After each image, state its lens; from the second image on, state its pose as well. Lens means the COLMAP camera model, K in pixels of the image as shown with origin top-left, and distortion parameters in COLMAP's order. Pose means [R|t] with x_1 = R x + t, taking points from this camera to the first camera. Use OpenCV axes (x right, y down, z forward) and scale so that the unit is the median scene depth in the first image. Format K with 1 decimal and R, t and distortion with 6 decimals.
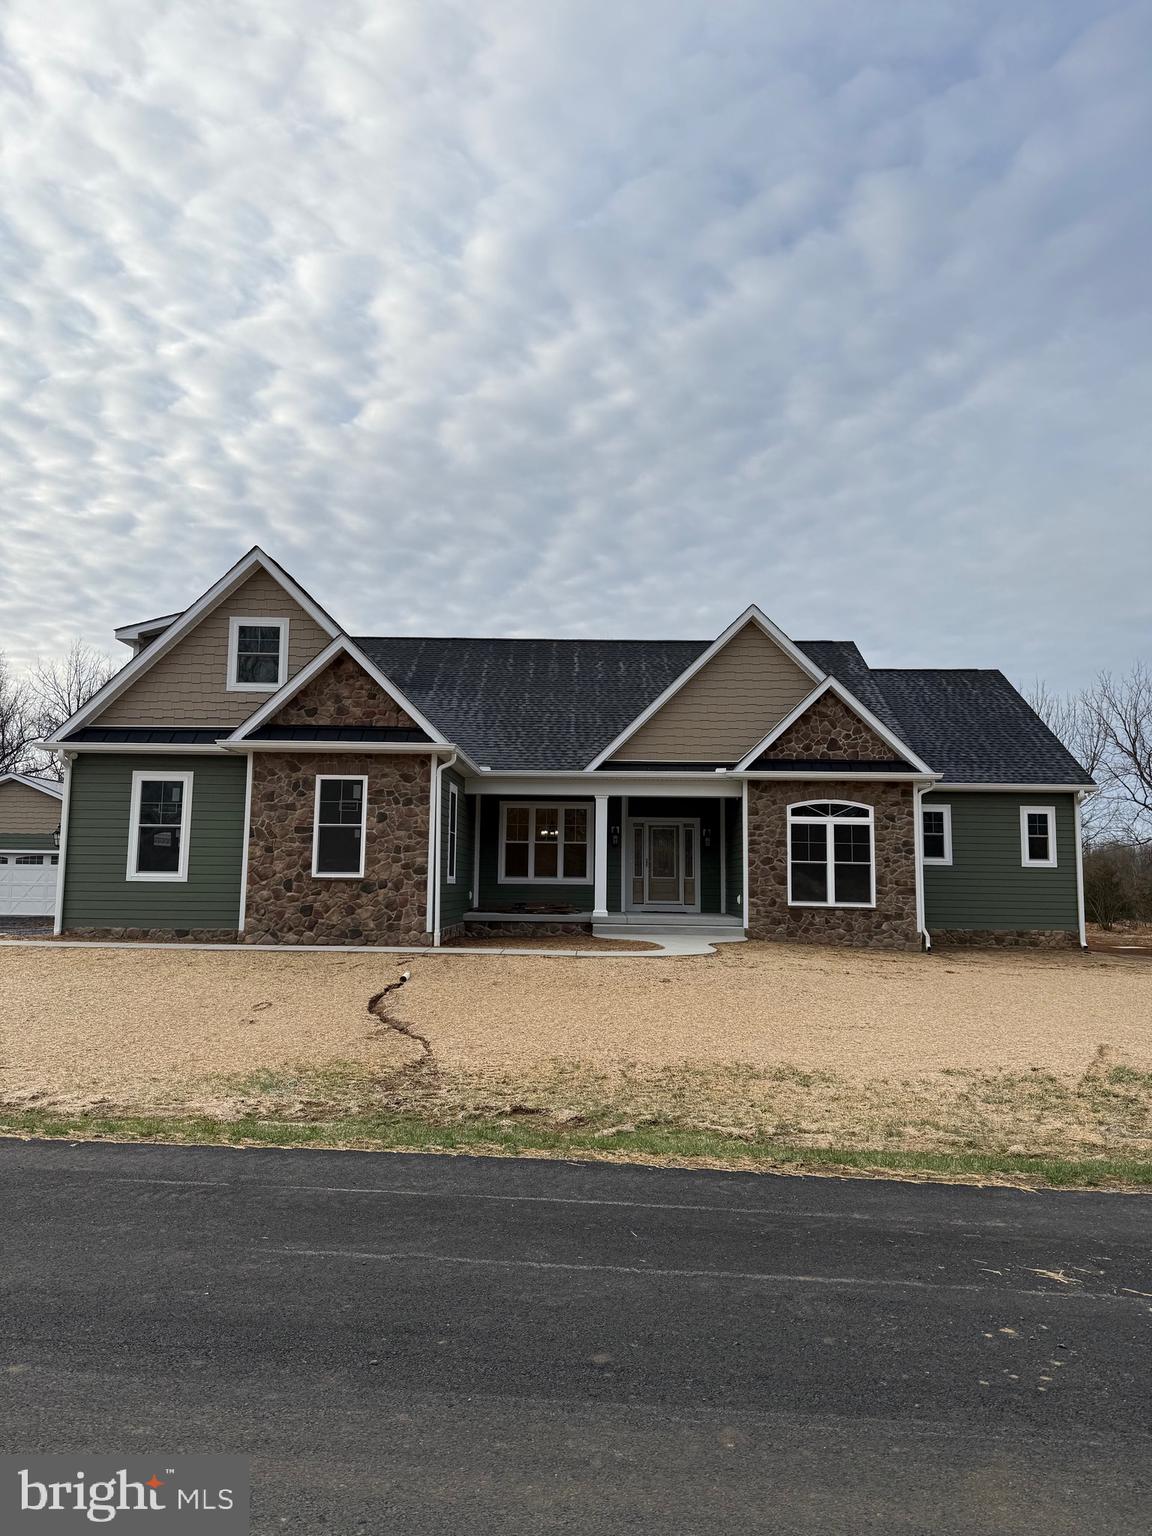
lens RADIAL K [[1071.5, 0, 576.0], [0, 1071.5, 768.0], [0, 0, 1]] dist [0.122844, -0.001478]
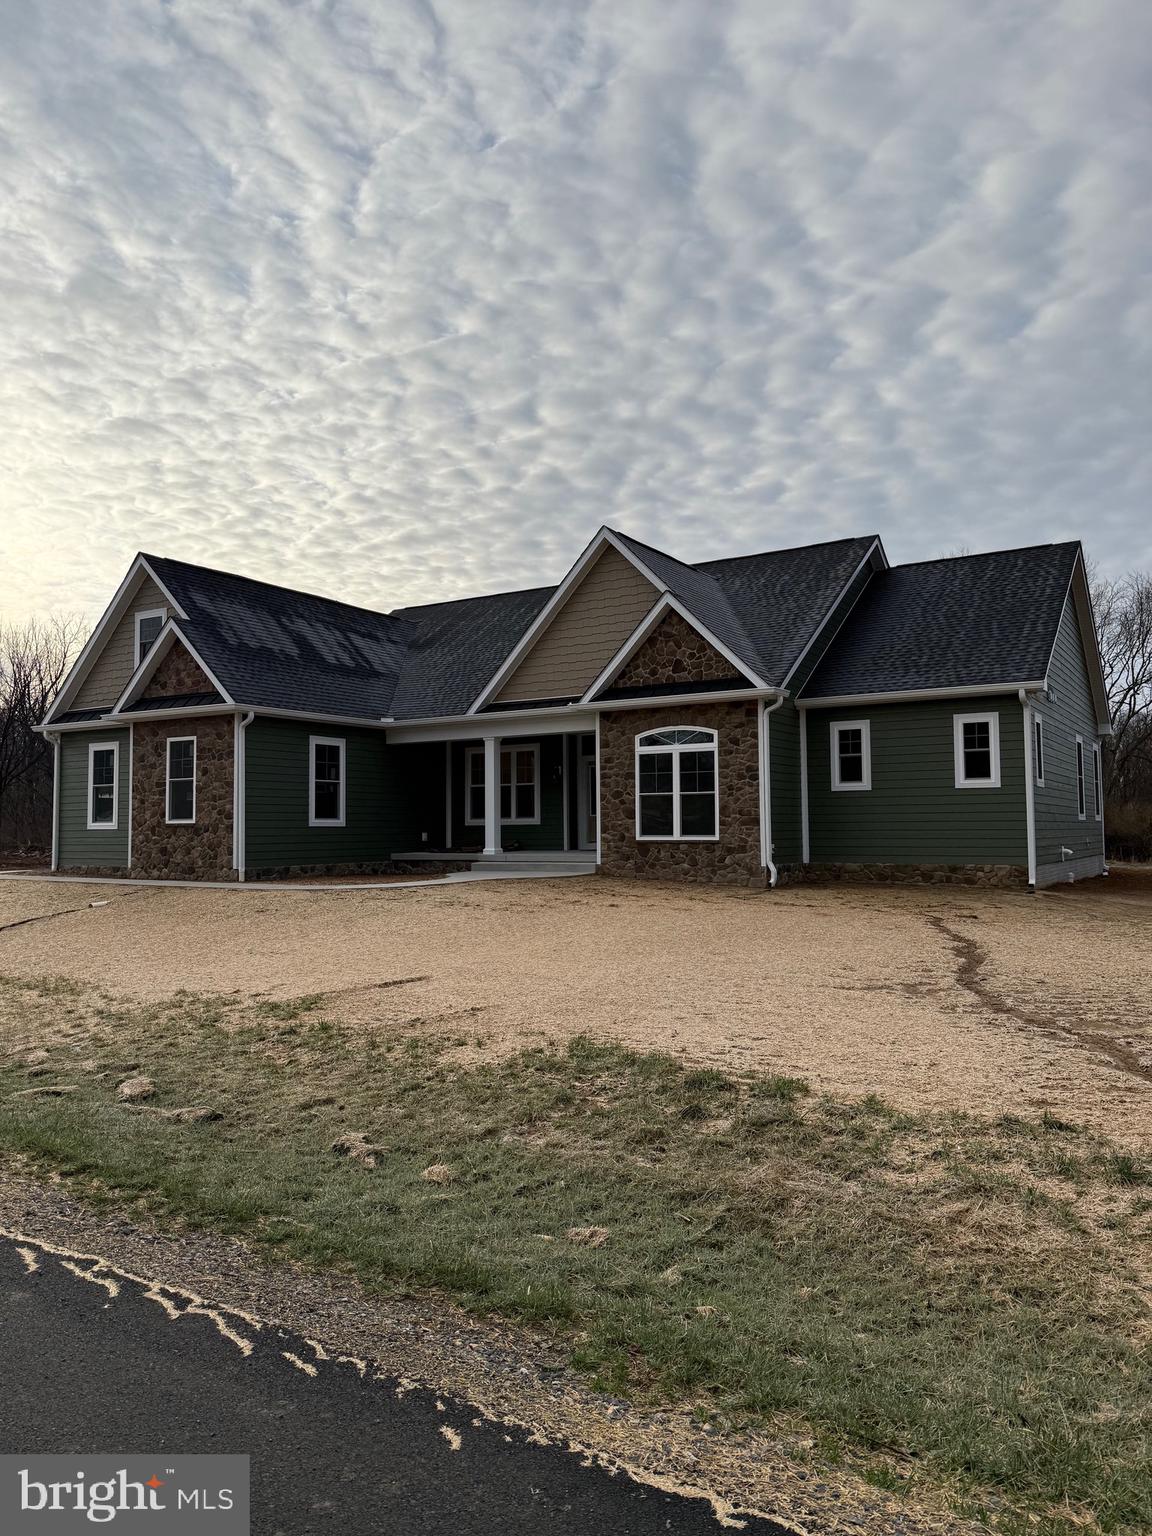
lens RADIAL K [[1060.8, 0, 576.0], [0, 1060.8, 768.0], [0, 0, 1]] dist [0.158942, -0.000035]
pose [[0.855456, -0.050919, -0.515367, 0.635223], [0.075822, 0.996745, 0.027376, 0.033985], [0.512295, -0.062495, 0.856532, 0.171359]]
